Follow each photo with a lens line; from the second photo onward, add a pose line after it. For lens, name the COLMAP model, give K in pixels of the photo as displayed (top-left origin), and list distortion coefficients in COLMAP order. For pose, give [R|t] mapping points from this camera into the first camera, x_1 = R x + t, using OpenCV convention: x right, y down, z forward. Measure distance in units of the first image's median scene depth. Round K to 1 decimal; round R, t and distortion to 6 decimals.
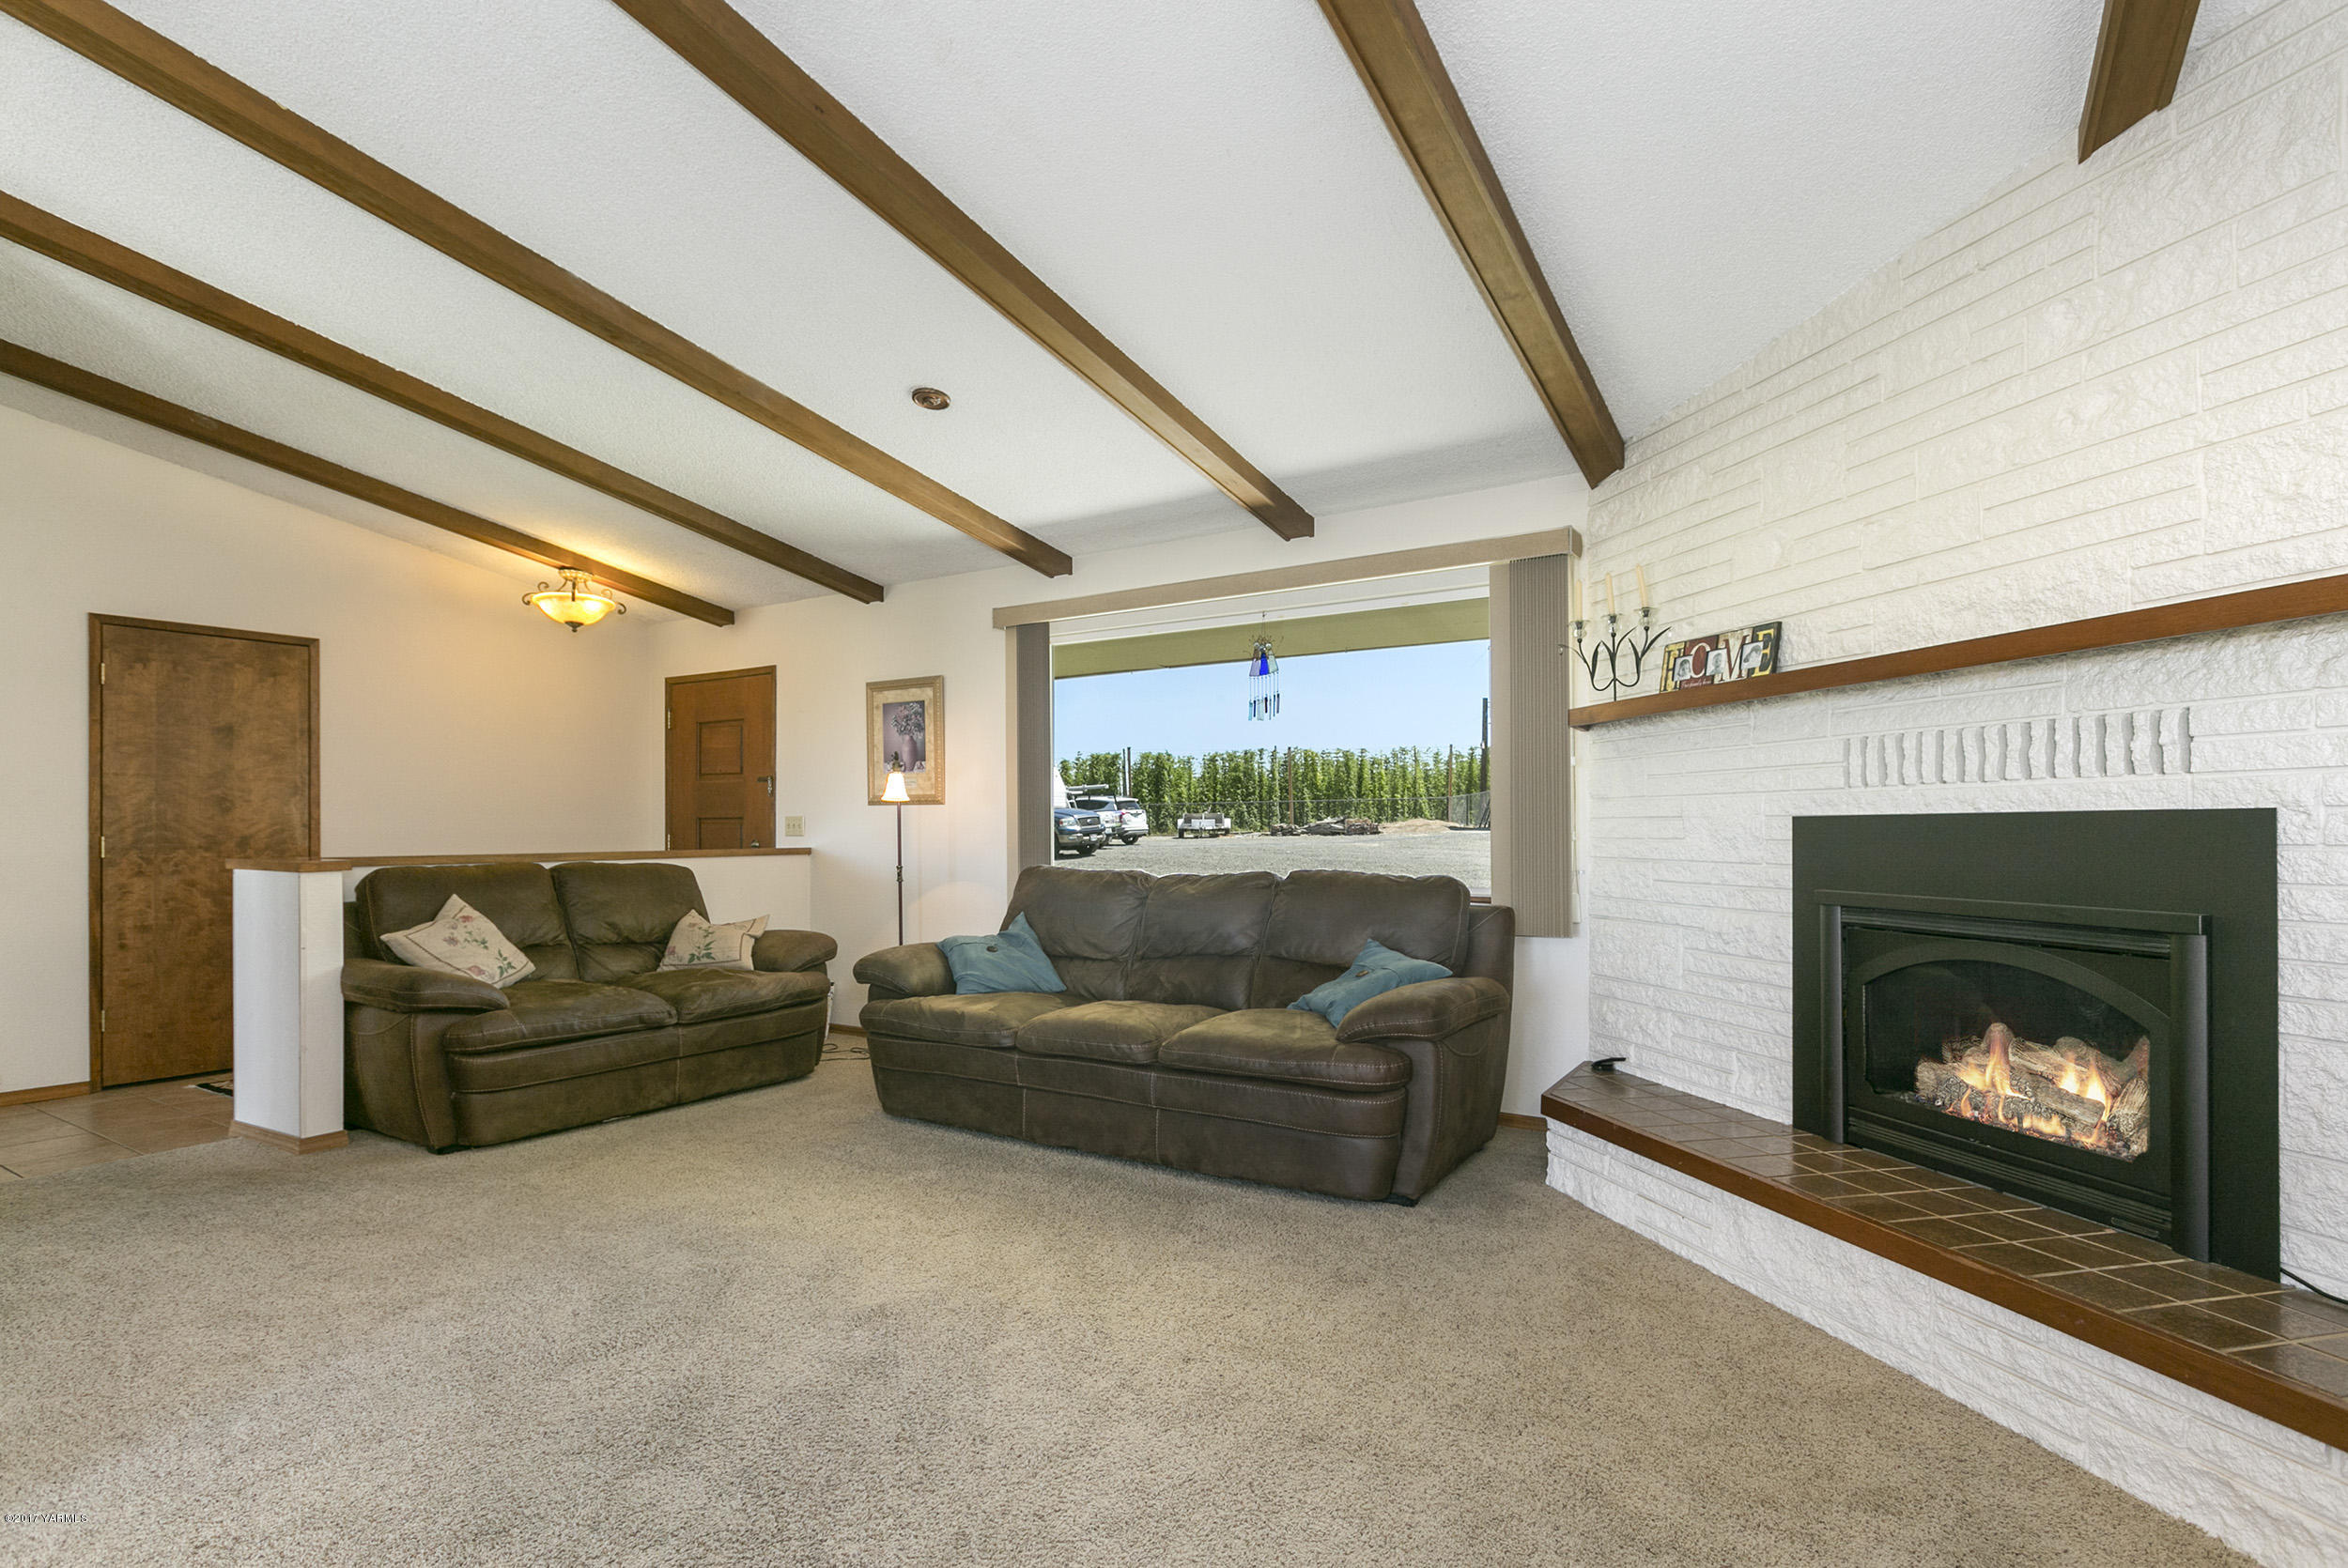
lens RADIAL K [[1134.3, 0, 1102.0], [0, 1134.3, 831.5], [0, 0, 1]] dist [0.005962, 0.000463]
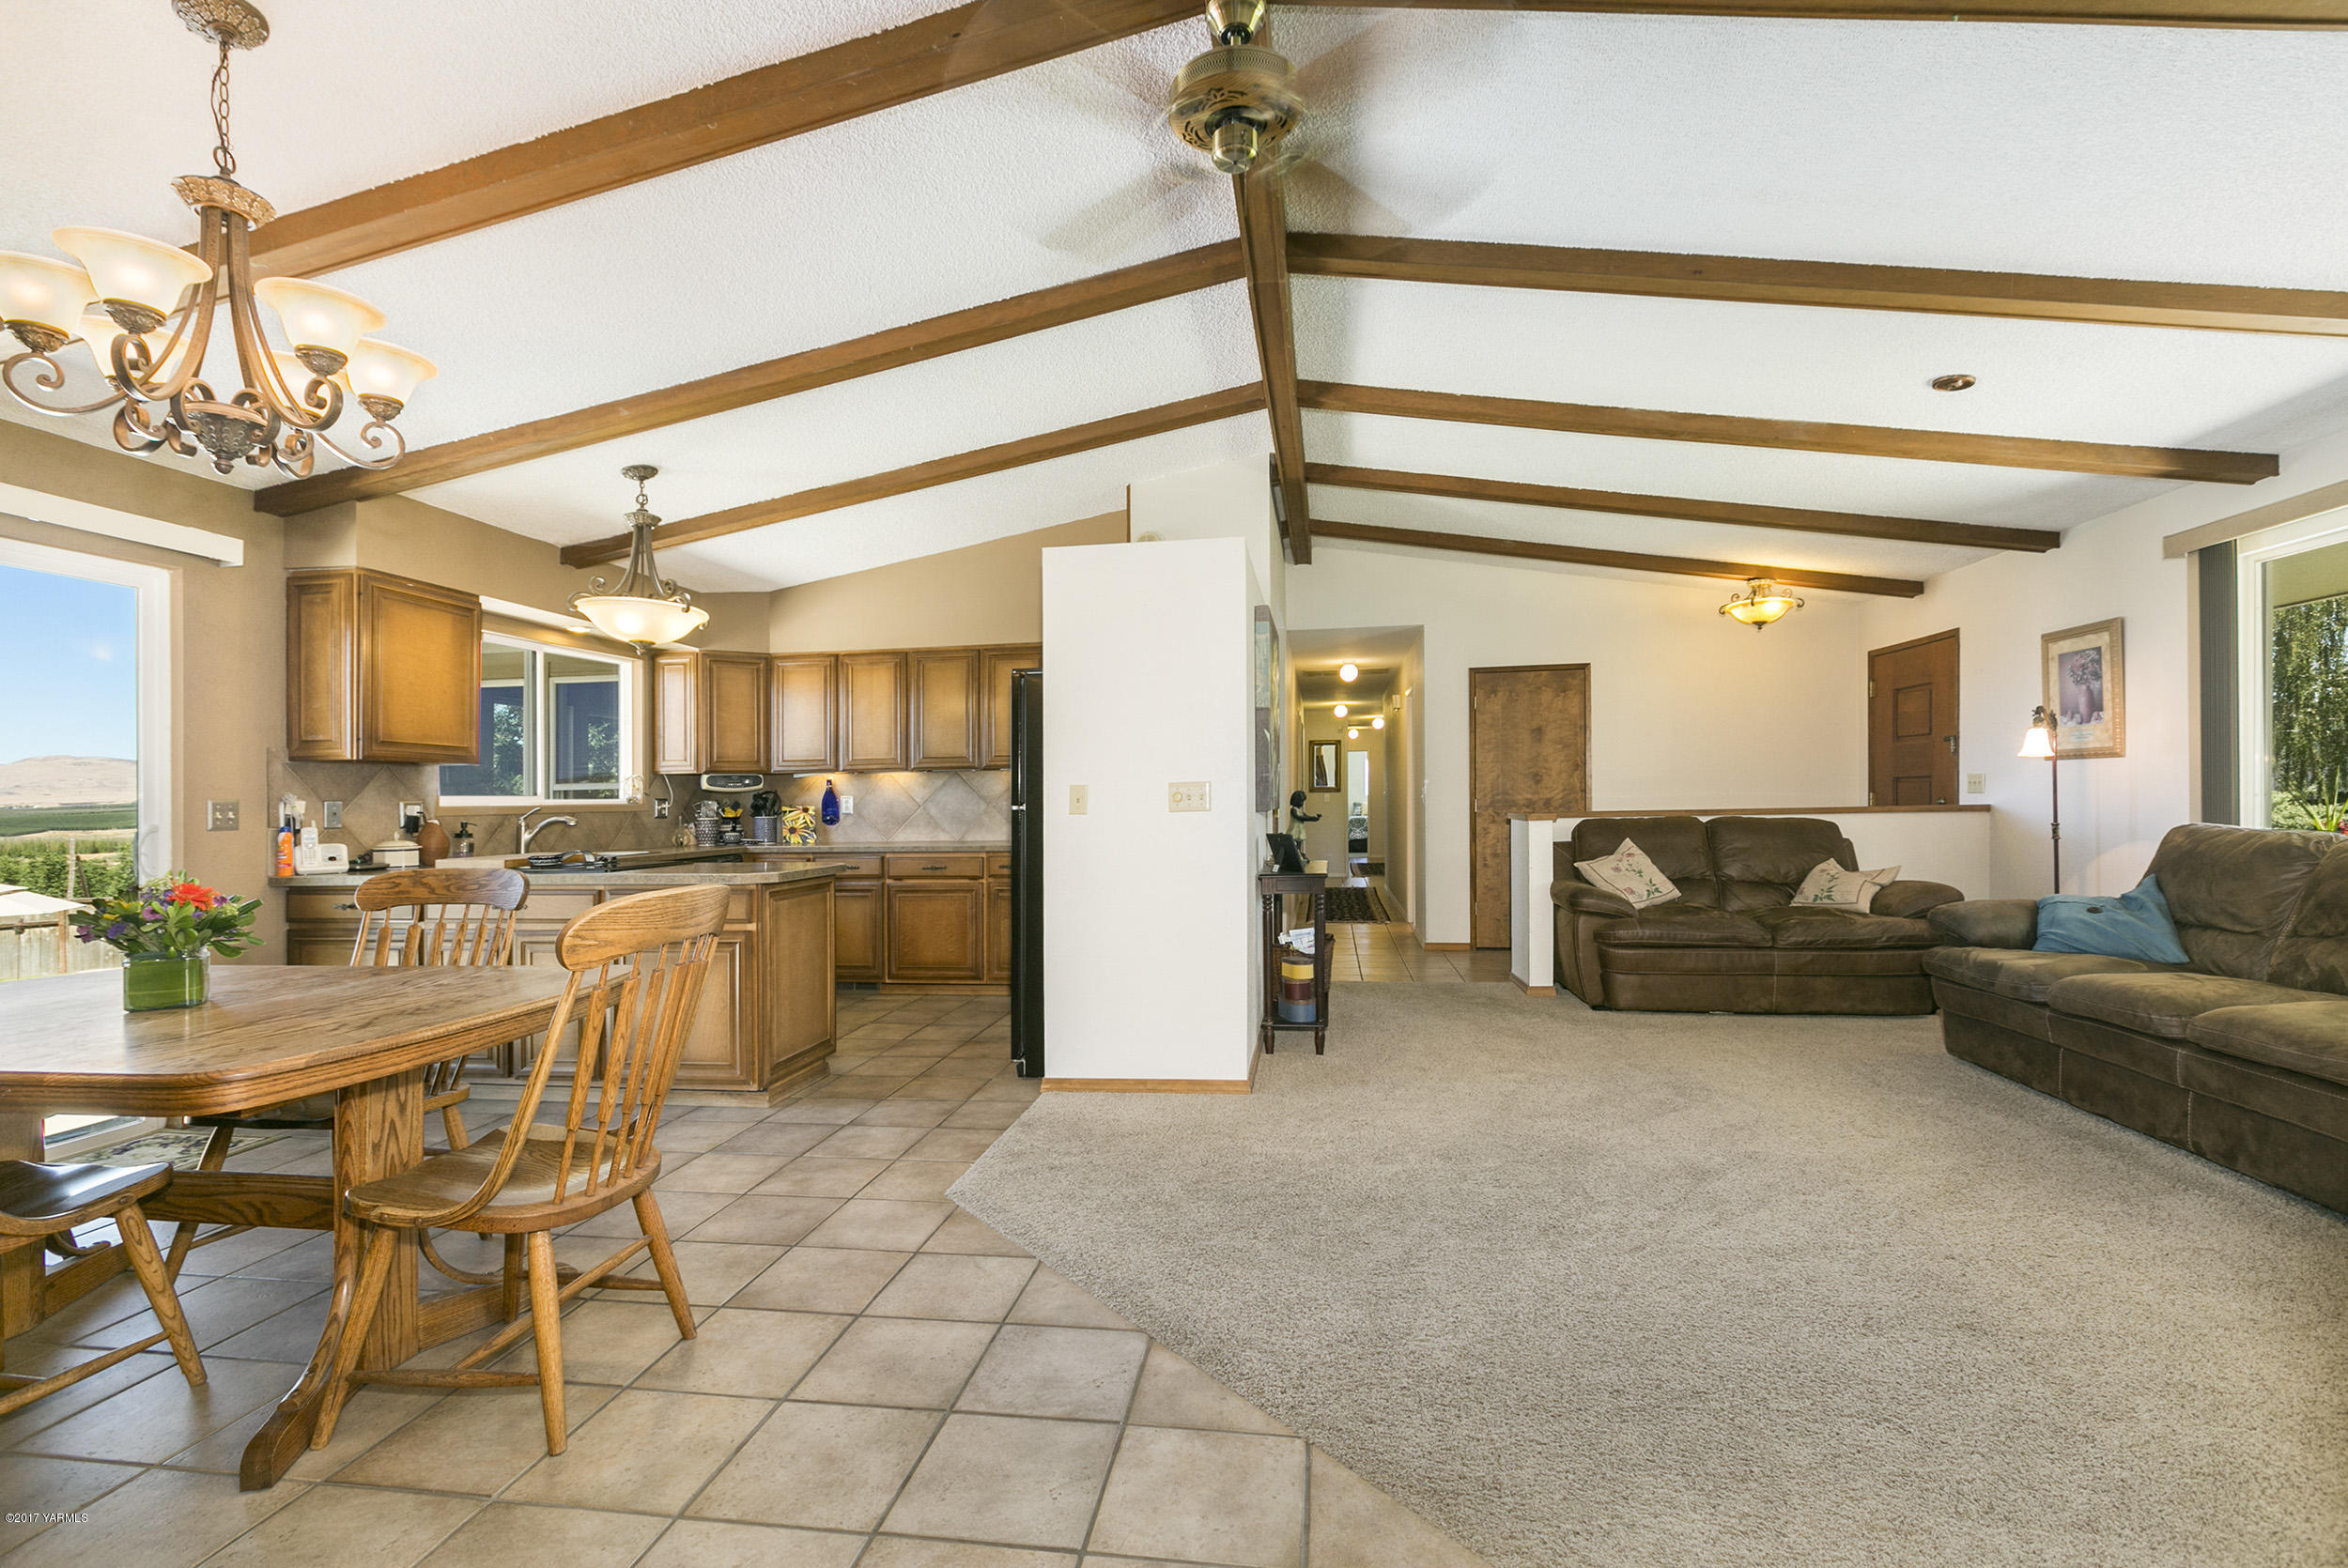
lens RADIAL K [[1051.3, 0, 1171.6], [0, 1051.3, 776.3], [0, 0, 1]] dist [-0.000693, -0.002428]
pose [[0.422075, -0.027321, -0.906149, 0.335777], [0.014650, 0.999621, -0.023316, 0.000208], [0.906442, -0.003434, 0.422315, -0.065717]]
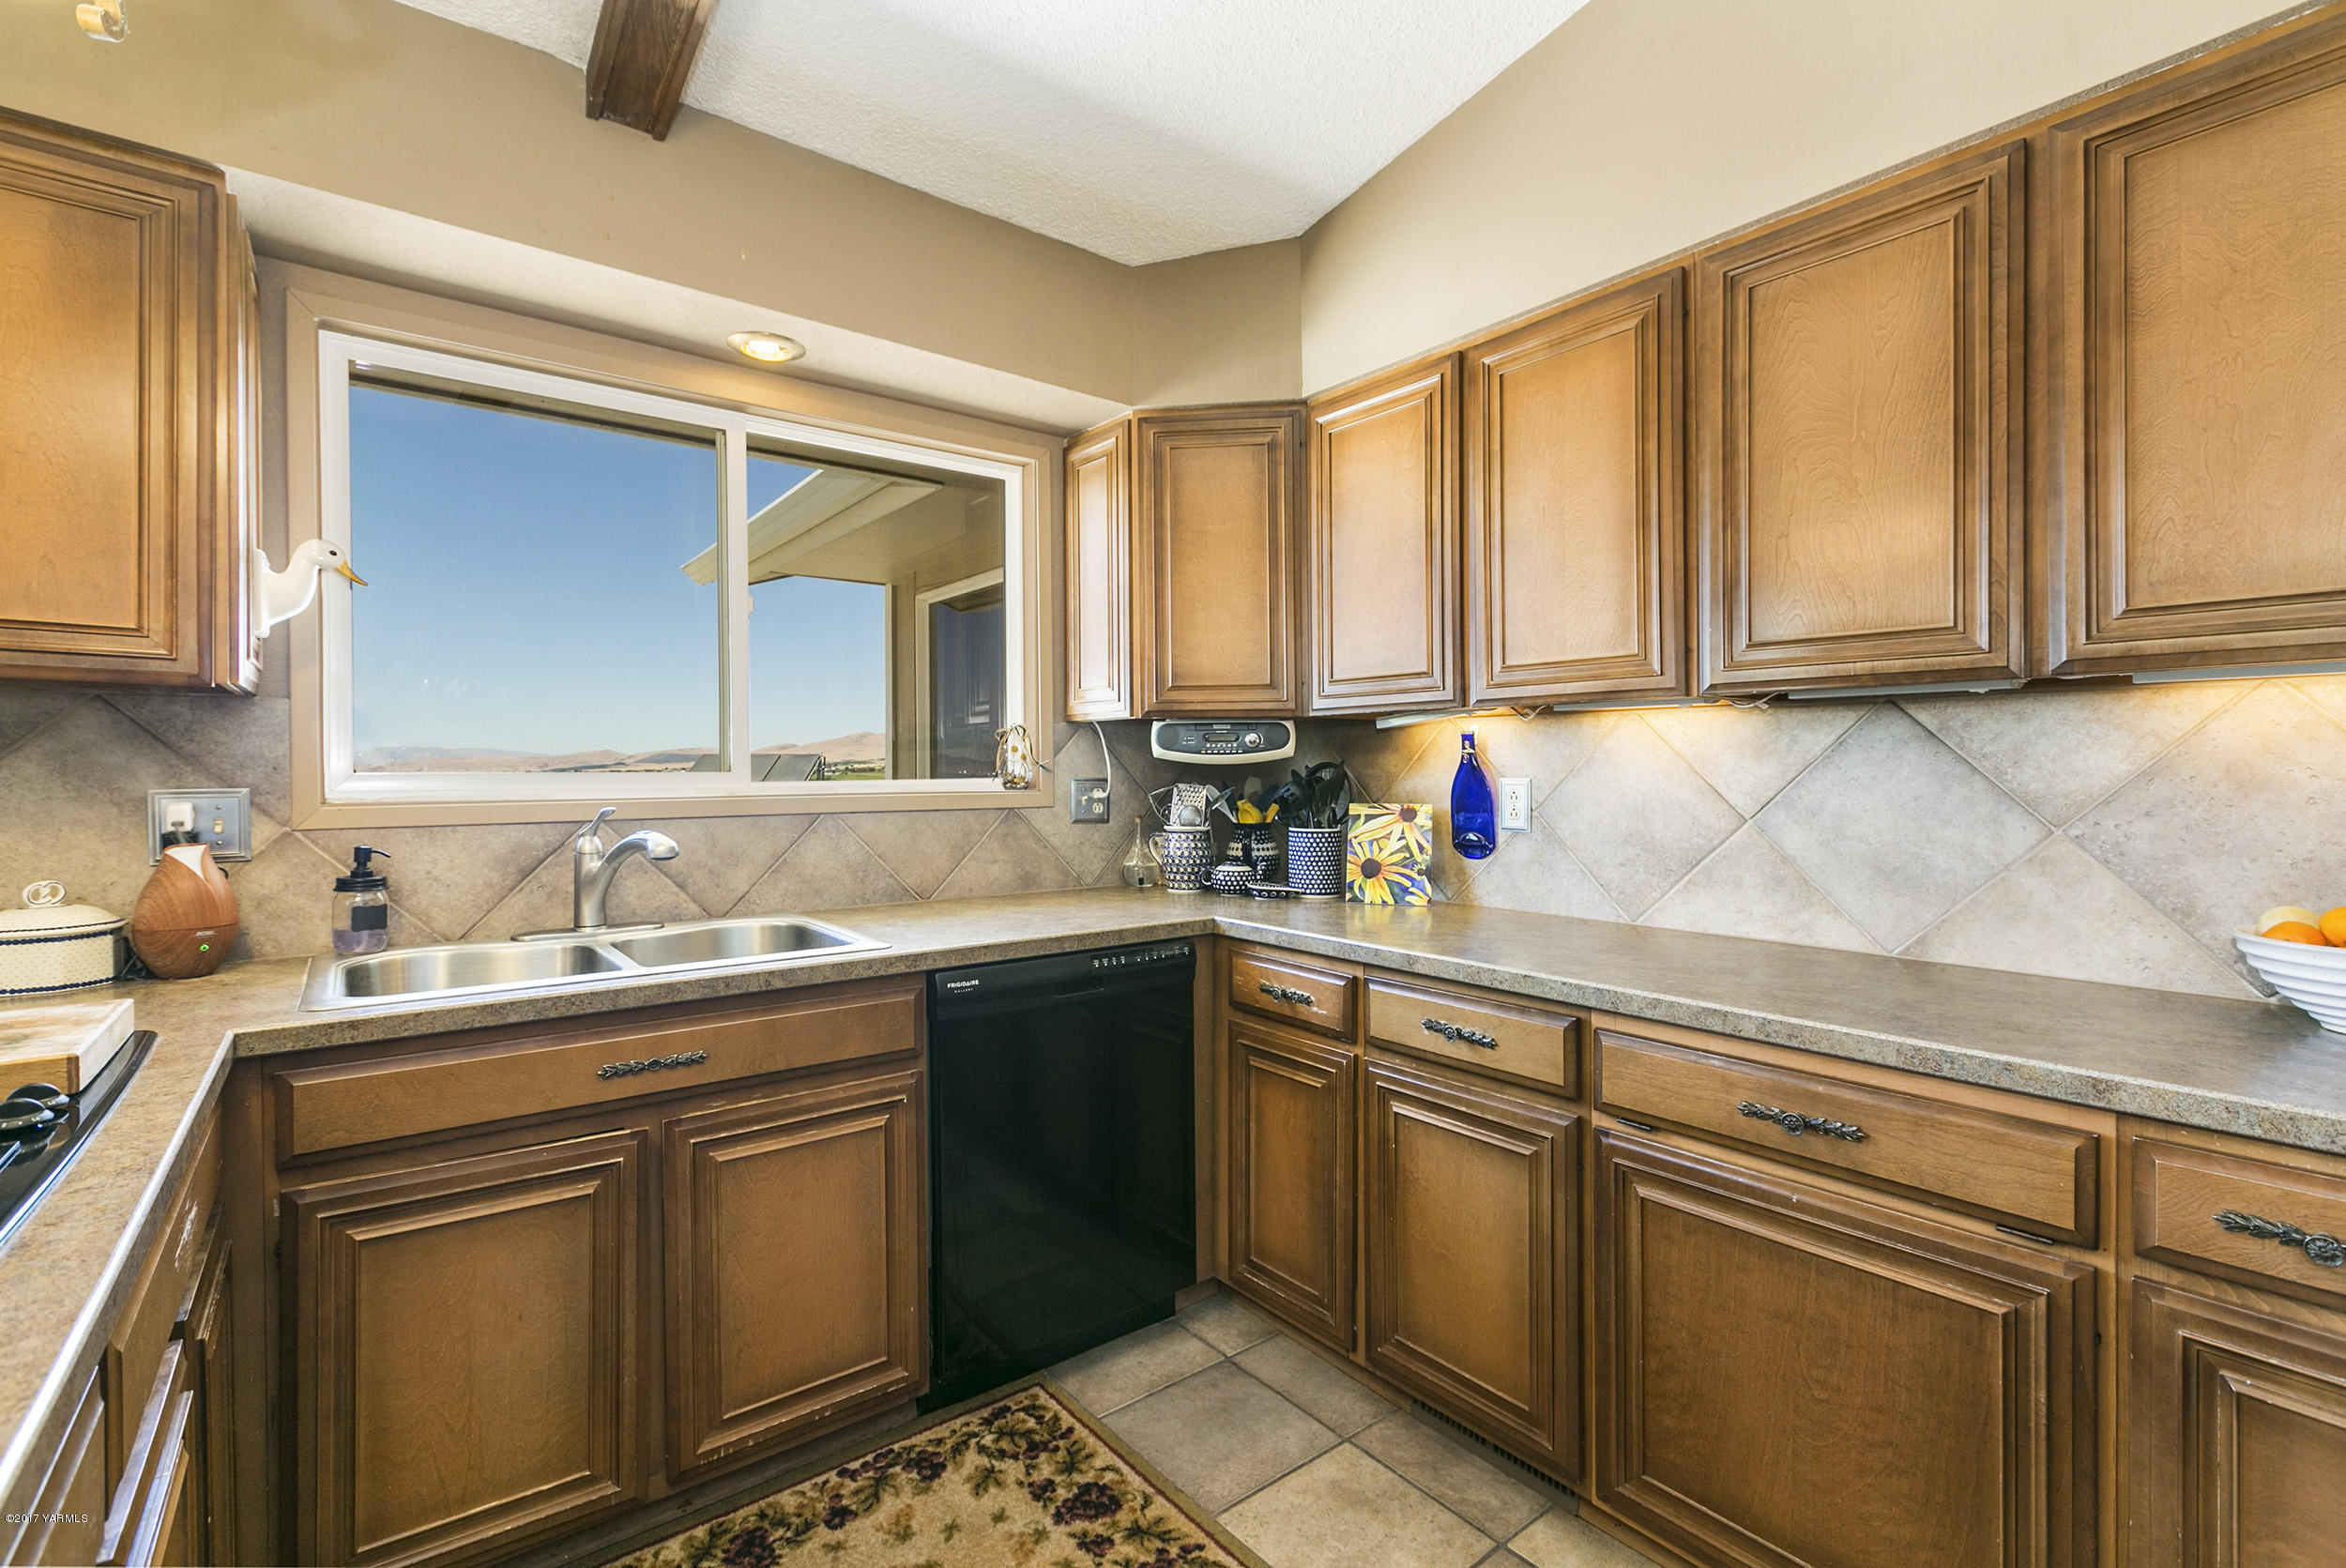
lens RADIAL K [[1050.5, 0, 1169.7], [0, 1050.5, 730.0], [0, 0, 1]] dist [-0.000693, -0.002428]
pose [[-0.318613, -0.033280, -0.947301, -0.606674], [-0.000478, 0.999389, -0.034949, -0.018412], [0.947885, -0.010682, -0.318434, 0.138419]]
